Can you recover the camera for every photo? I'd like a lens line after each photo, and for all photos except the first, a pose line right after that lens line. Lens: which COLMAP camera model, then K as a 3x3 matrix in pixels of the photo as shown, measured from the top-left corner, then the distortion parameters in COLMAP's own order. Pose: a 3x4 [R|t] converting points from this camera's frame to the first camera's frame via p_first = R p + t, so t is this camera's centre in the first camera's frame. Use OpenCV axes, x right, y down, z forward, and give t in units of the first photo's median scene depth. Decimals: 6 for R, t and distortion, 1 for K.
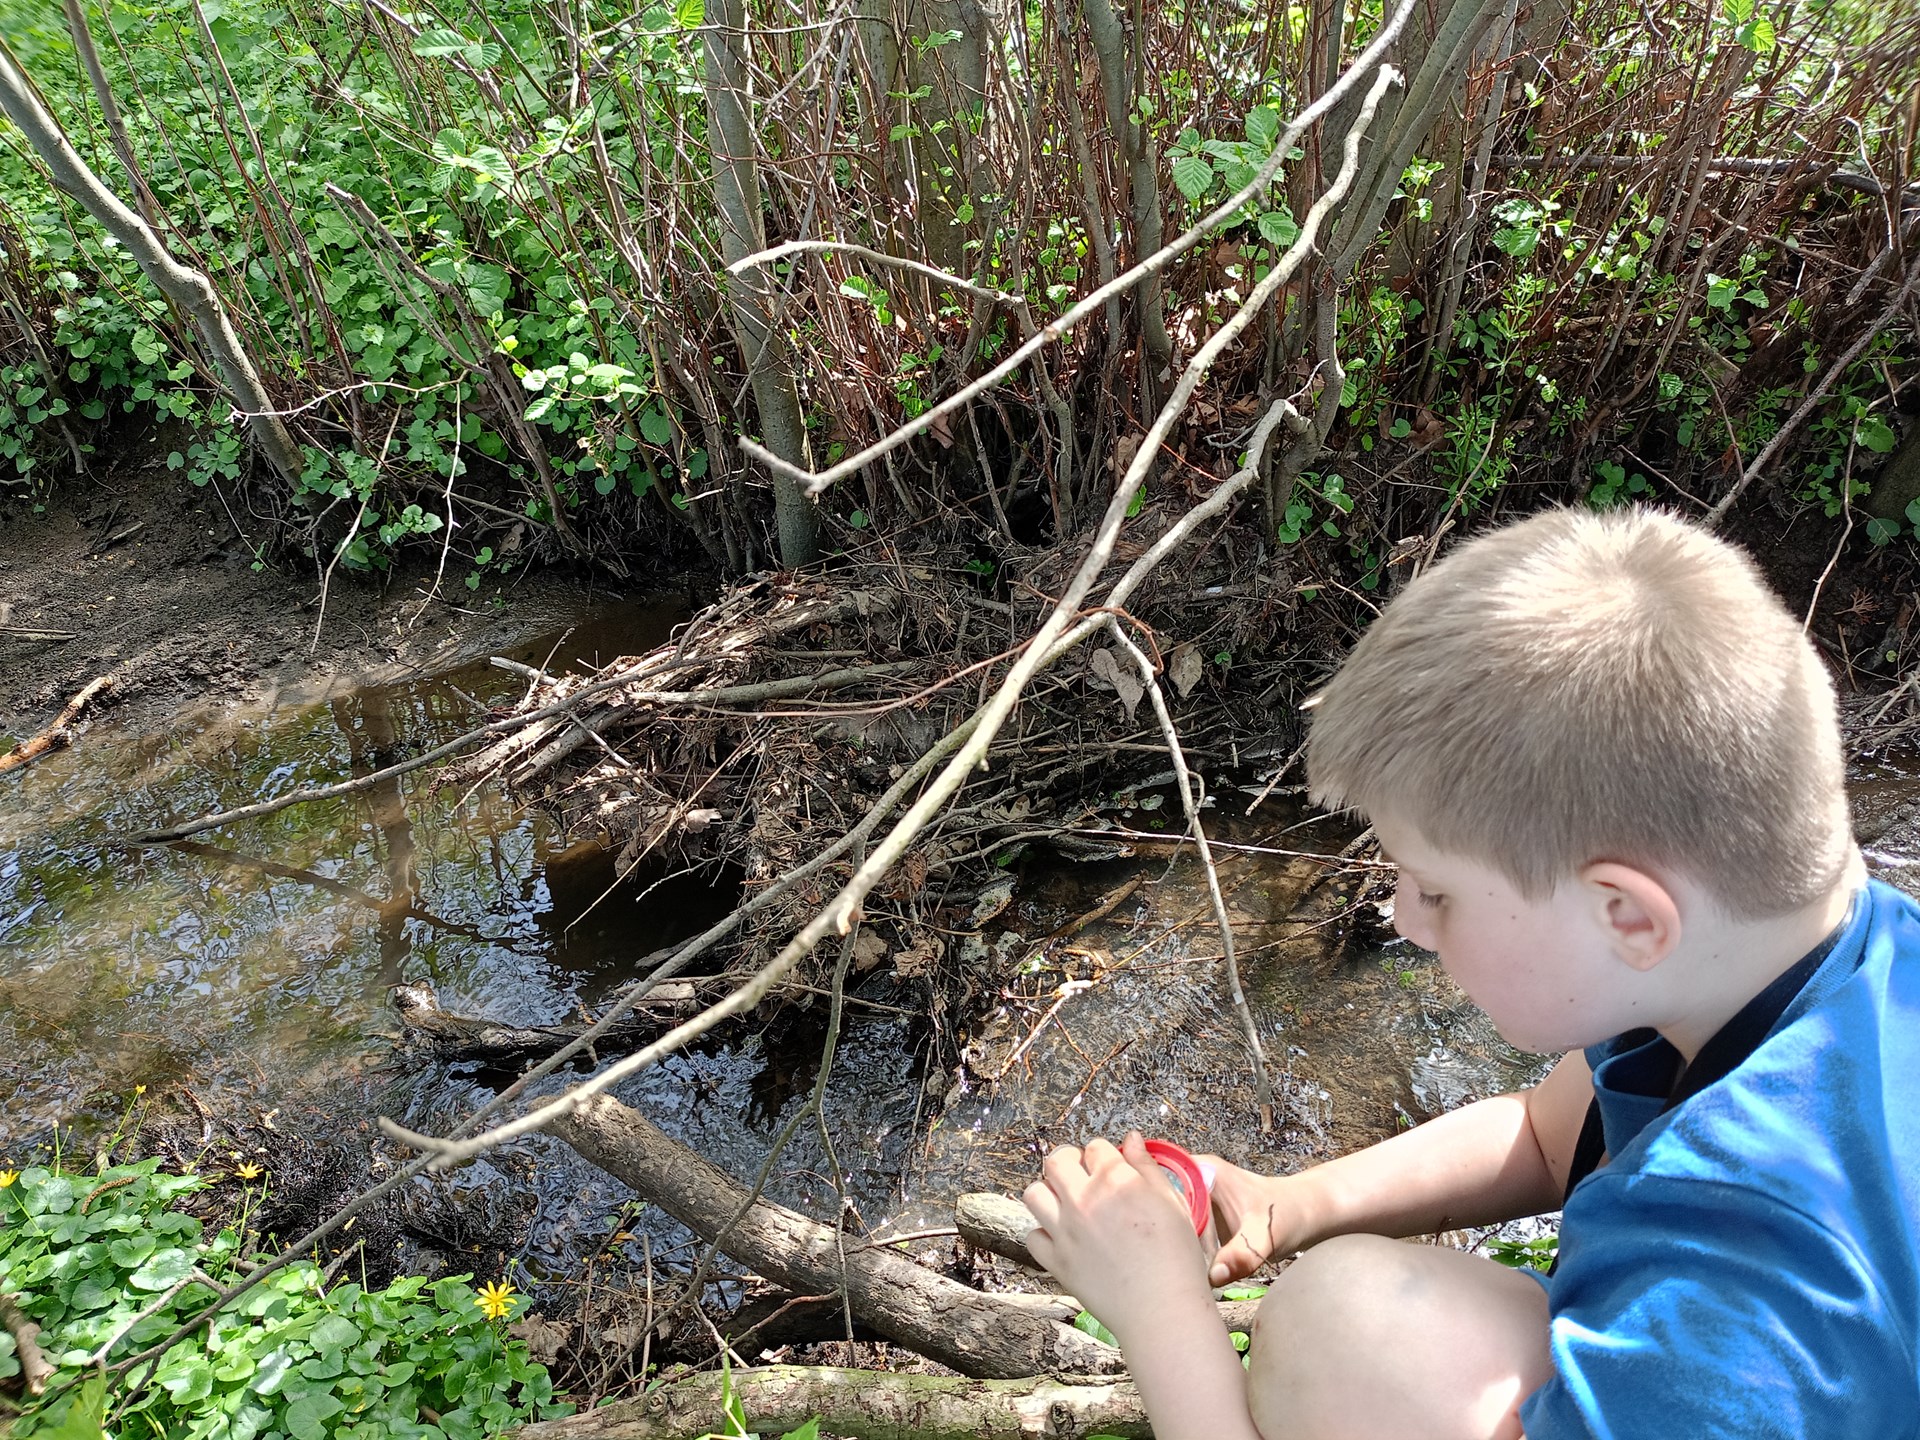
lens RADIAL K [[1443.0, 0, 958.4], [0, 1443.0, 727.1], [0, 0, 1]] dist [0.012403, 0.004327]
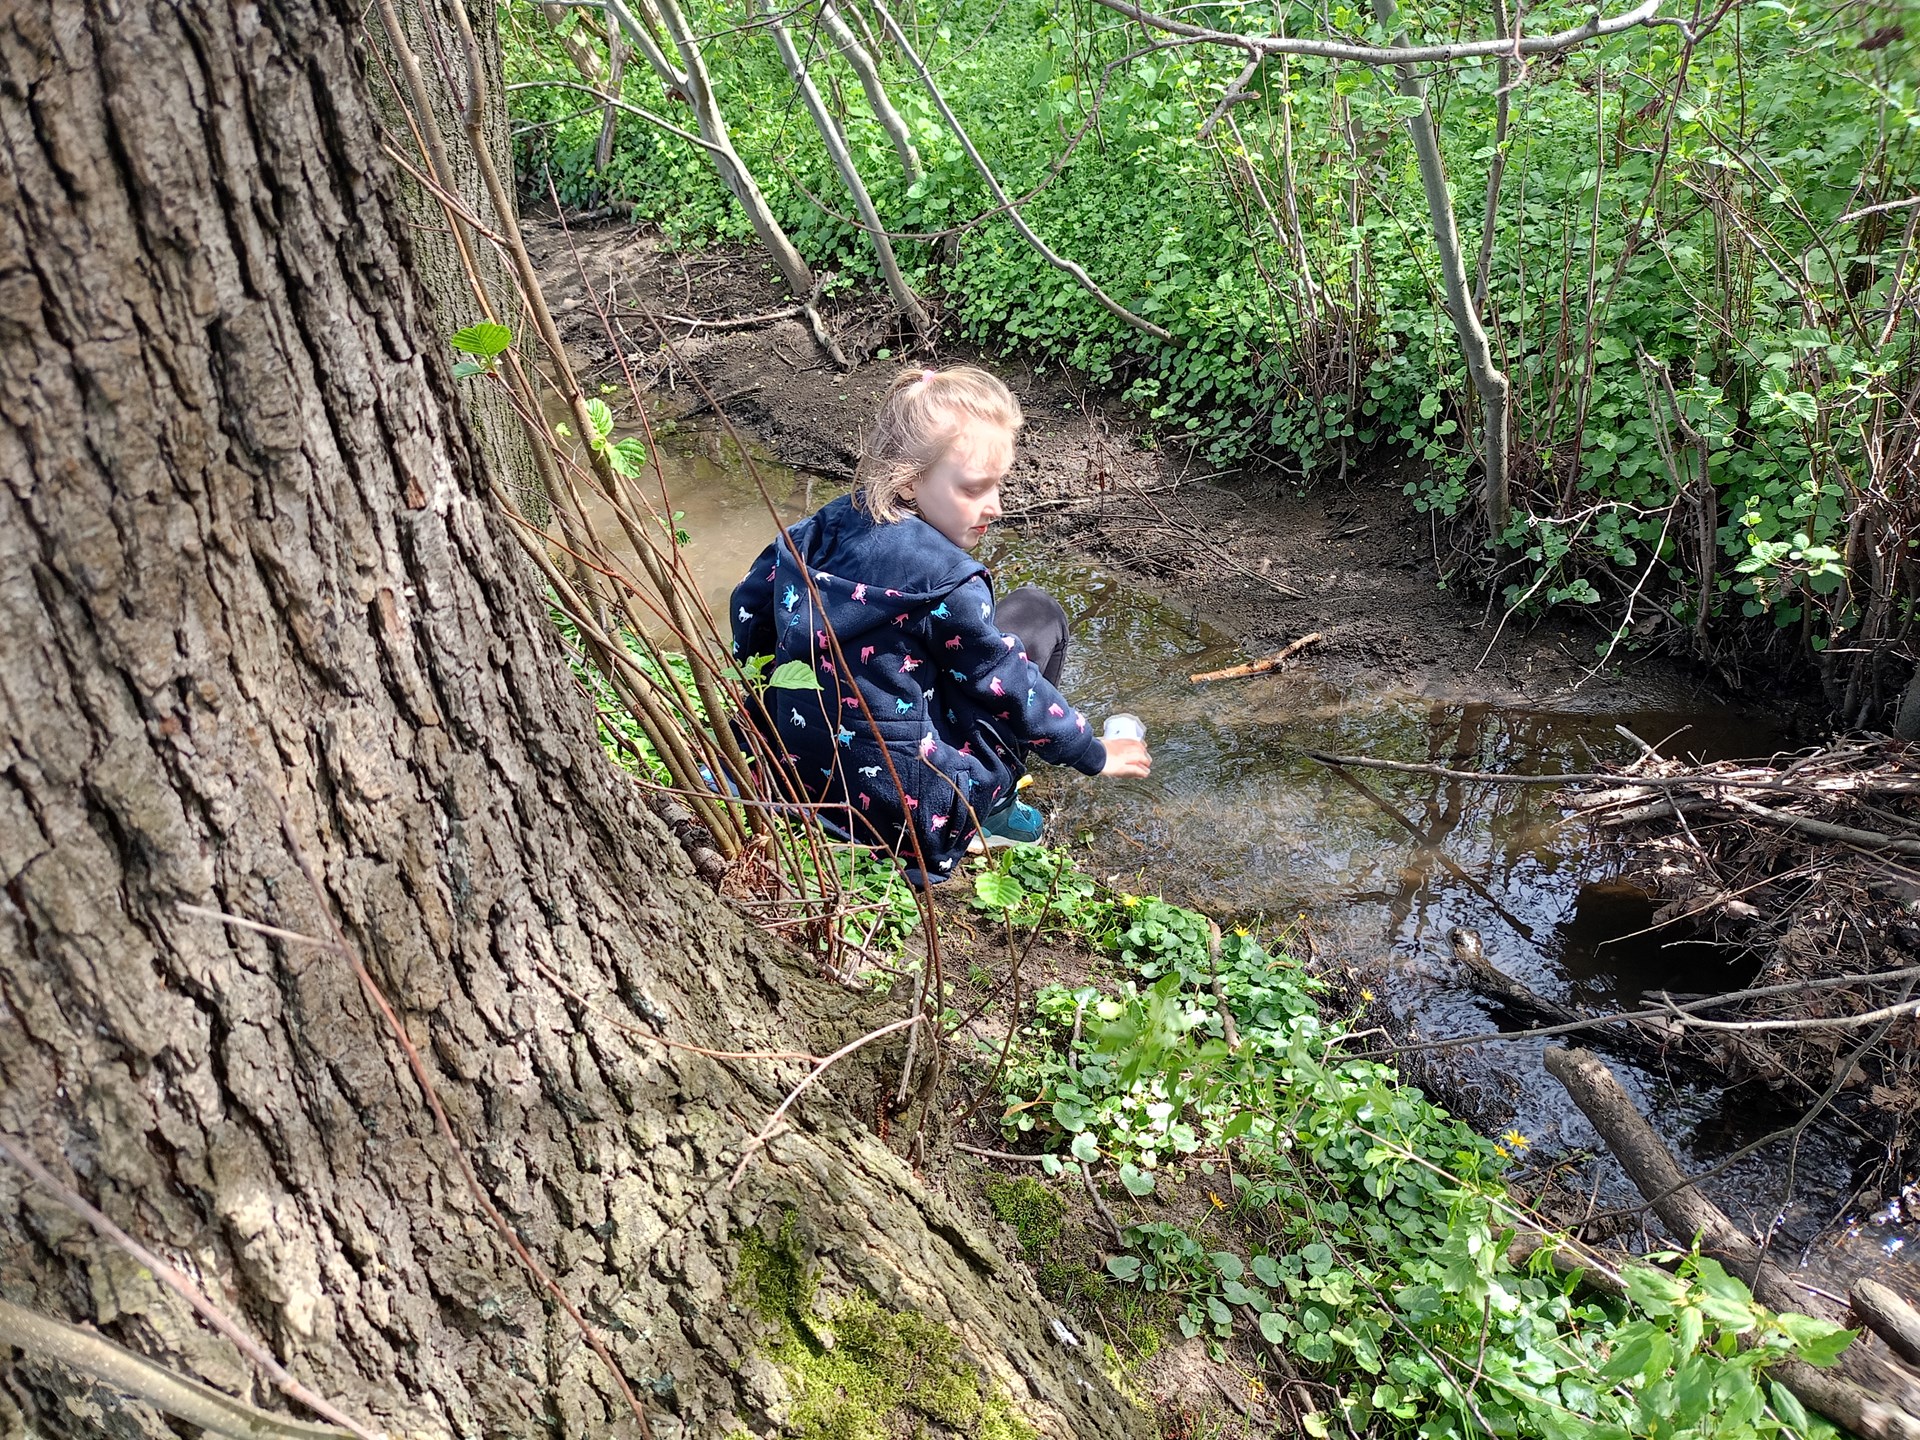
lens RADIAL K [[1443.0, 0, 958.4], [0, 1443.0, 727.1], [0, 0, 1]] dist [0.012403, 0.004327]
pose [[0.736149, 0.350761, -0.578837, -0.009558], [-0.348081, 0.929665, 0.120675, 0.002242], [0.580452, 0.112647, 0.806465, -0.383147]]
